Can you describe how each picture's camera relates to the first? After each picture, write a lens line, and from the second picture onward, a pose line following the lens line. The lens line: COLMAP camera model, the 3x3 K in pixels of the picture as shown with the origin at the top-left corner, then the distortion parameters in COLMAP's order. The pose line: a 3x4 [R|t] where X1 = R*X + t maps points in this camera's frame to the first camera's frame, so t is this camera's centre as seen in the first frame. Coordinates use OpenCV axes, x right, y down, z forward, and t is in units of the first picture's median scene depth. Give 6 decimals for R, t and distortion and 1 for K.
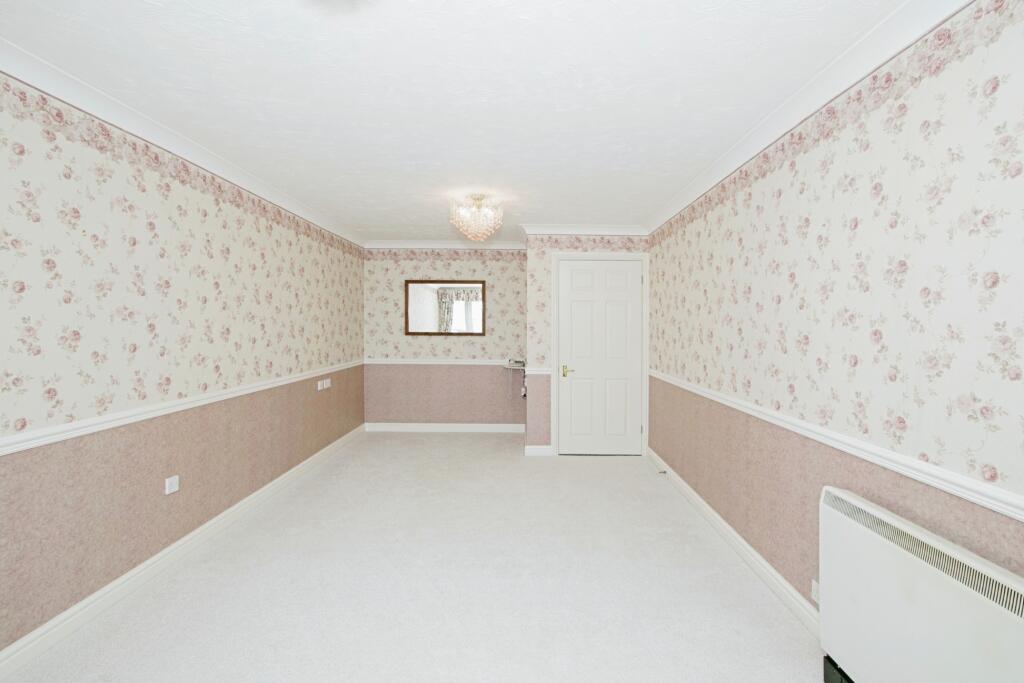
lens RADIAL K [[473.5, 0, 510.8], [0, 473.5, 324.8], [0, 0, 1]] dist [-0.012846, 0.002909]
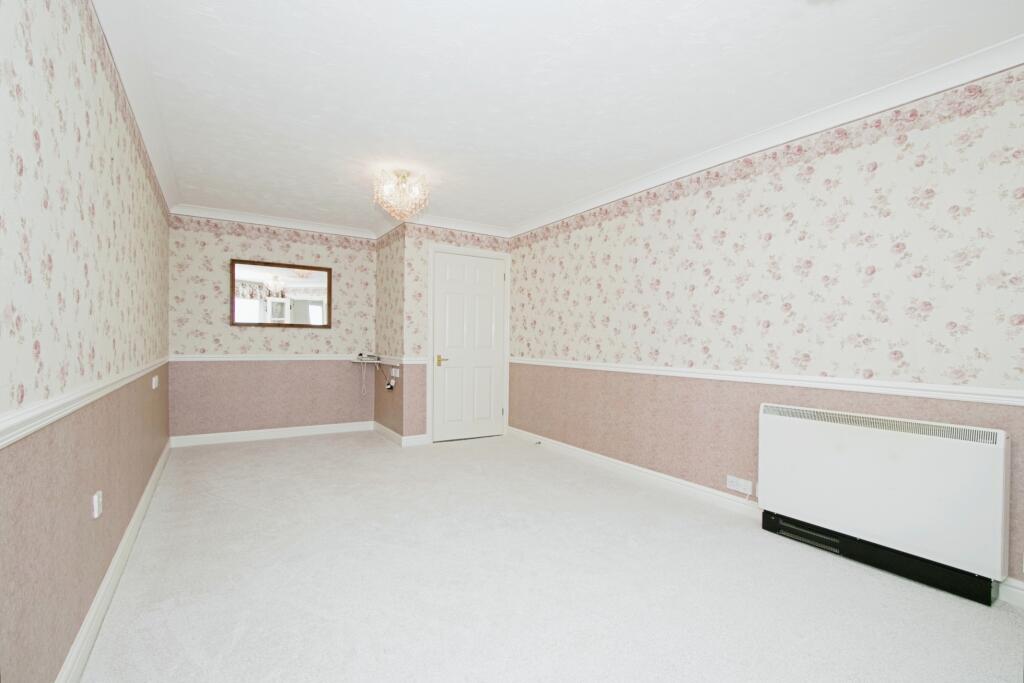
lens RADIAL K [[473.5, 0, 512.0], [0, 473.5, 343.3], [0, 0, 1]] dist [-0.012846, 0.002909]
pose [[0.840903, 0.001202, 0.541185, -0.311444], [-0.008279, 0.999909, 0.010642, 0.048622], [-0.541123, -0.013429, 0.840837, 0.049929]]
